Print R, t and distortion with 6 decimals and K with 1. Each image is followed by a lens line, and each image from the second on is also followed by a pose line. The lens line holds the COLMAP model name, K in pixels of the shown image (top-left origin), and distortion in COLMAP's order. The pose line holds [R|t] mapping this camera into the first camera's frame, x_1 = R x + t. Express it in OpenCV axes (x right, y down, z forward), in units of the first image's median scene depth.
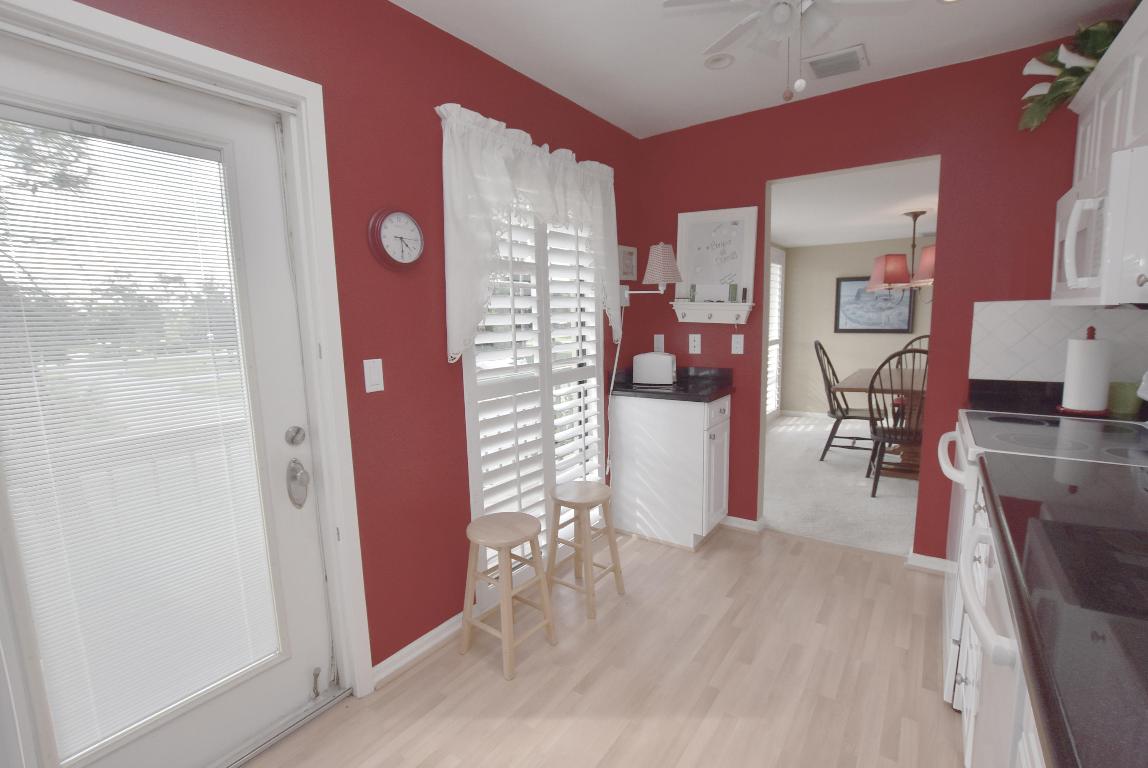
lens RADIAL K [[507.4, 0, 577.2], [0, 507.4, 389.1], [0, 0, 1]] dist [-0.033452, 0.006022]
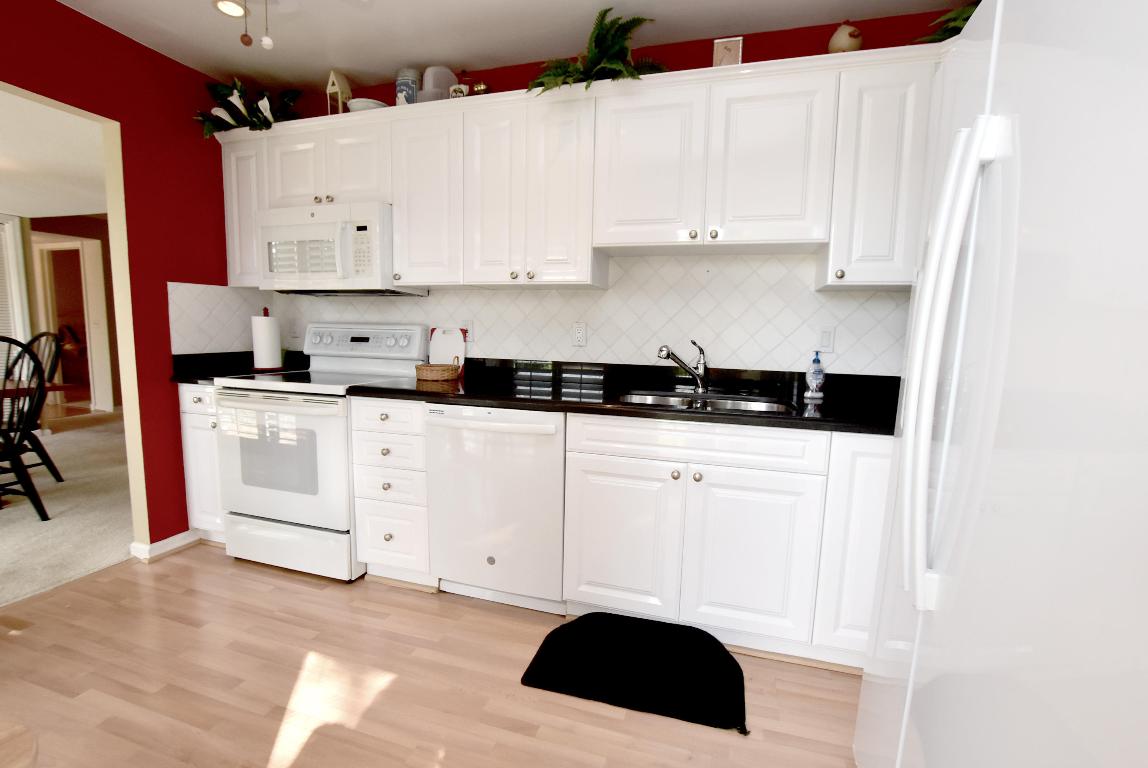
lens RADIAL K [[507.4, 0, 577.2], [0, 507.4, 389.1], [0, 0, 1]] dist [-0.033452, 0.006022]
pose [[-0.311461, -0.095191, 0.945479, -0.394103], [0.120158, 0.983038, 0.138555, 0.006815], [-0.942631, 0.156762, -0.294740, 0.423048]]
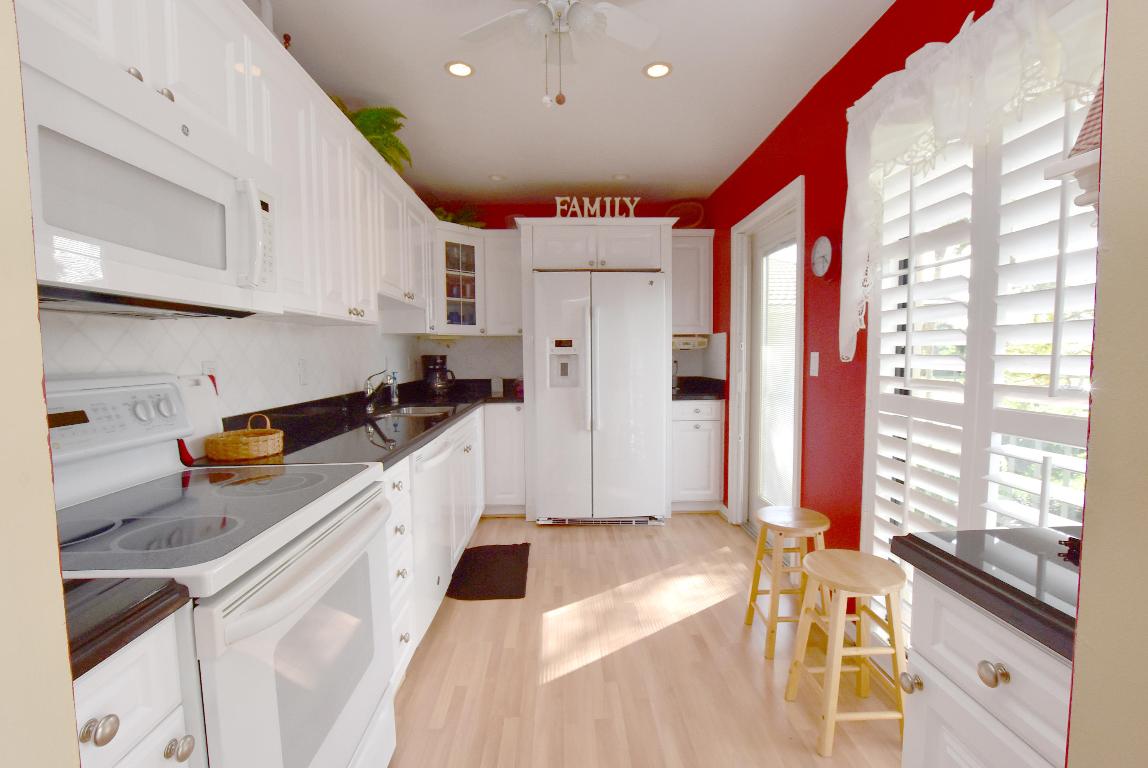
lens RADIAL K [[507.4, 0, 577.2], [0, 507.4, 389.1], [0, 0, 1]] dist [-0.033452, 0.006022]
pose [[-0.796192, 0.077488, -0.600061, 0.563742], [-0.054649, 0.978501, 0.198869, -0.119861], [0.602571, 0.191131, -0.774840, 1.029778]]
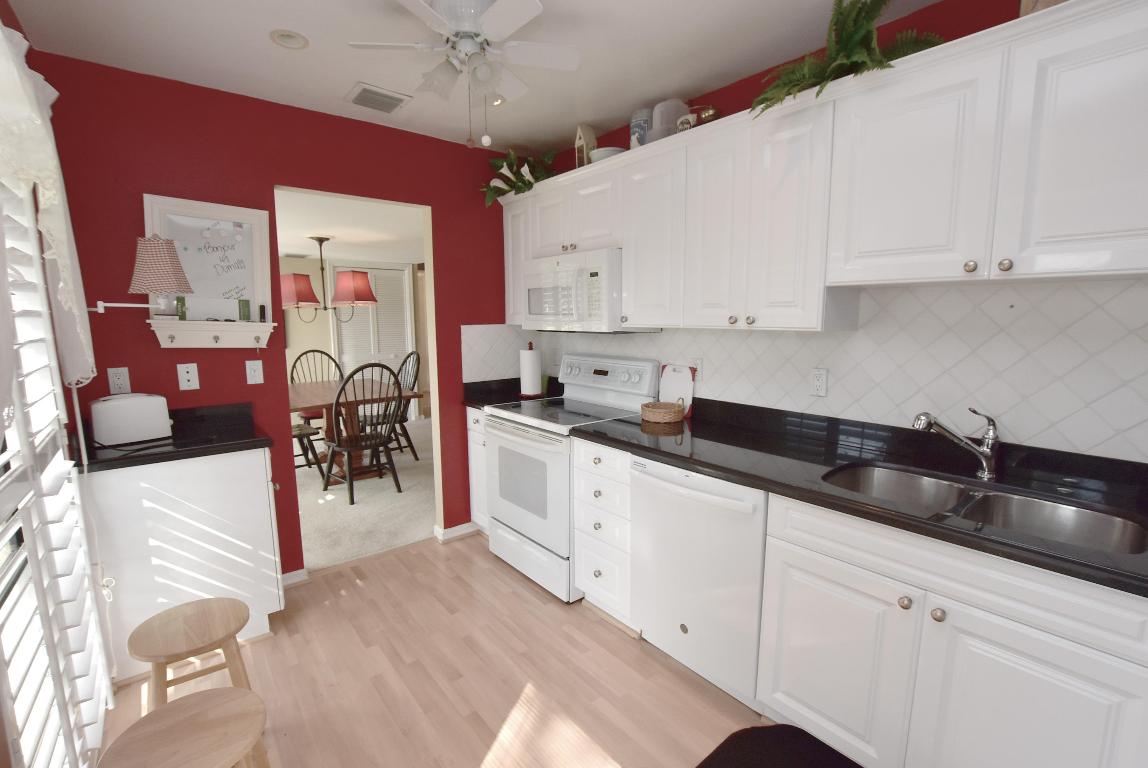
lens RADIAL K [[507.4, 0, 577.2], [0, 507.4, 389.1], [0, 0, 1]] dist [-0.033452, 0.006022]
pose [[0.261298, -0.112311, 0.958702, -0.347482], [0.134125, 0.987797, 0.079163, -0.057470], [-0.955894, 0.107901, 0.273173, 0.284583]]
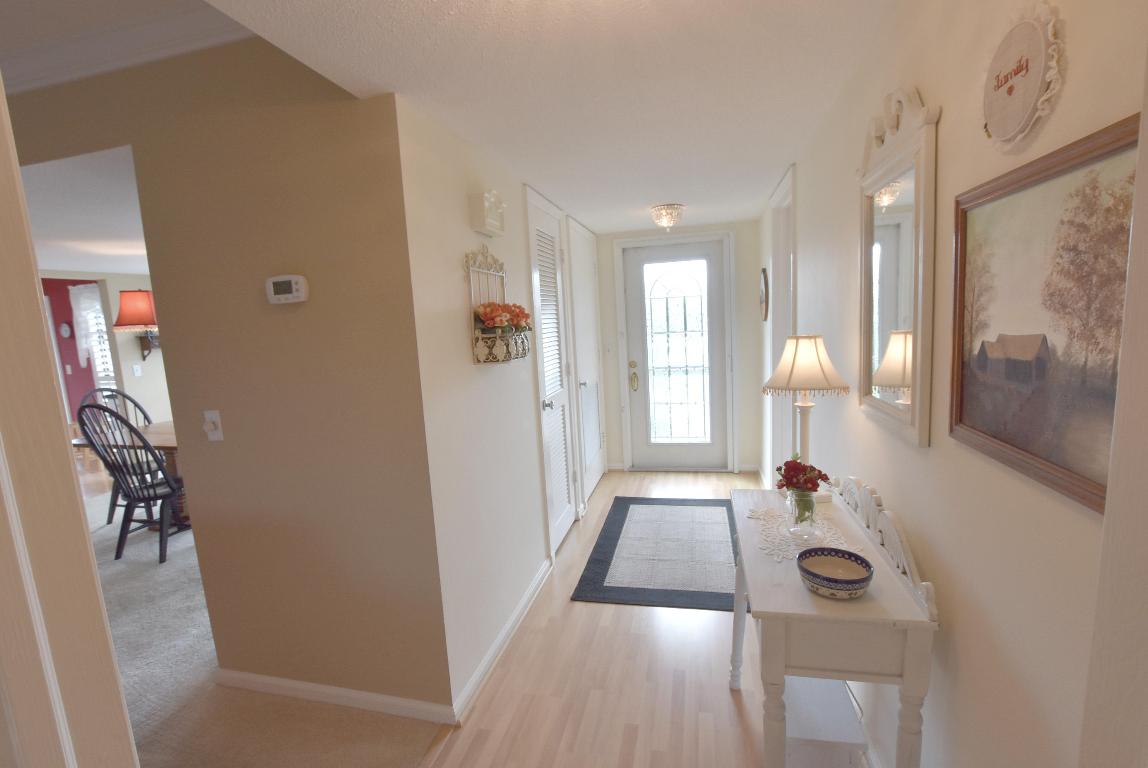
lens RADIAL K [[507.4, 0, 577.2], [0, 507.4, 389.1], [0, 0, 1]] dist [-0.033452, 0.006022]
pose [[0.366998, 0.127916, -0.921385, 2.529295], [-0.082243, 0.991083, 0.104834, -0.336797], [0.926579, 0.037303, 0.374246, 1.855472]]
